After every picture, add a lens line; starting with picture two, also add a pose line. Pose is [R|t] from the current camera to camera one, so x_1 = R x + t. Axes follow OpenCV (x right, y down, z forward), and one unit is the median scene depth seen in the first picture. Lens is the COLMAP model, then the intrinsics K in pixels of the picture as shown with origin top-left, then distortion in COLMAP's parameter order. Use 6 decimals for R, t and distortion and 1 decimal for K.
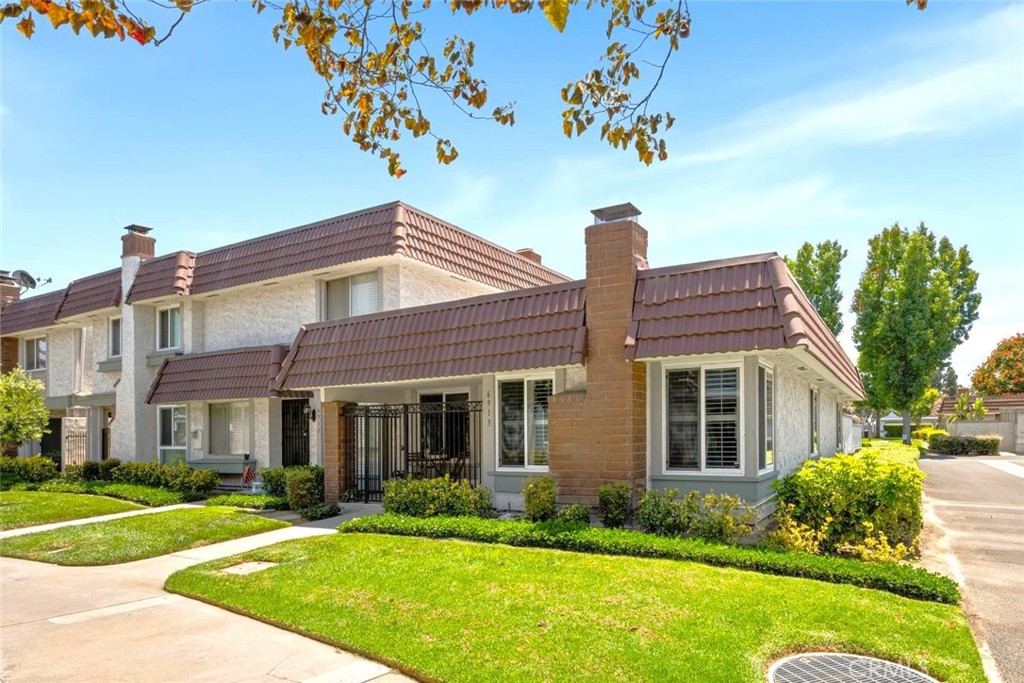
lens RADIAL K [[616.7, 0, 514.7], [0, 616.7, 419.9], [0, 0, 1]] dist [0.001407, -0.000719]
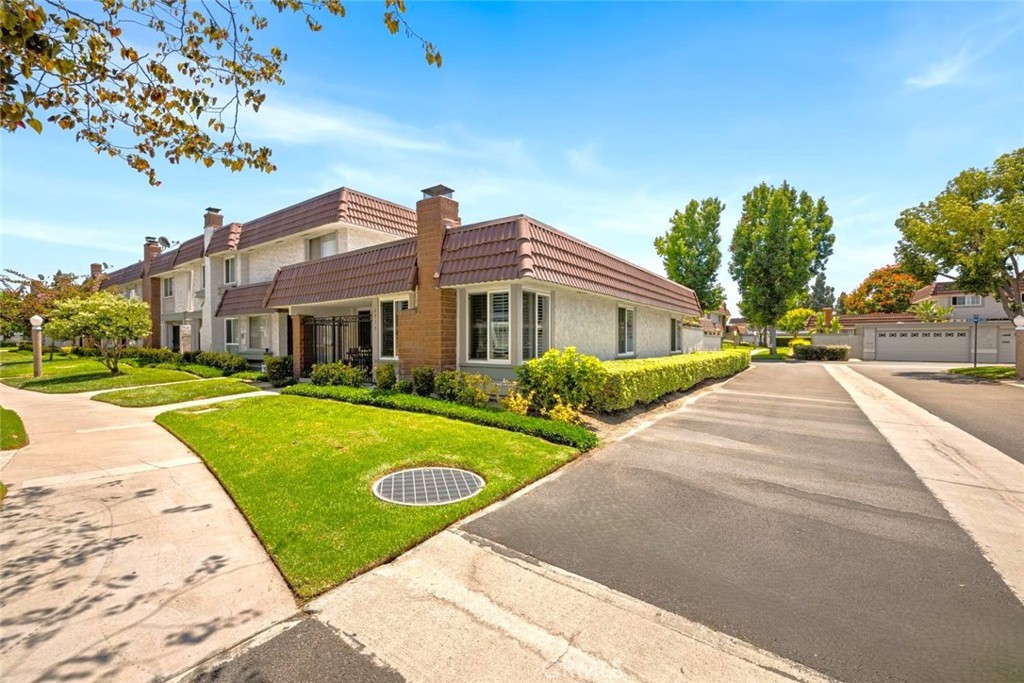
lens RADIAL K [[450.0, 0, 512.0], [0, 450.0, 341.5], [0, 0, 1]] dist [0.003417, 0.000299]
pose [[0.986172, 0.012127, -0.165280, 0.382691], [-0.009463, 0.999812, 0.016898, 0.011645], [0.165454, -0.015100, 0.986102, -0.053810]]
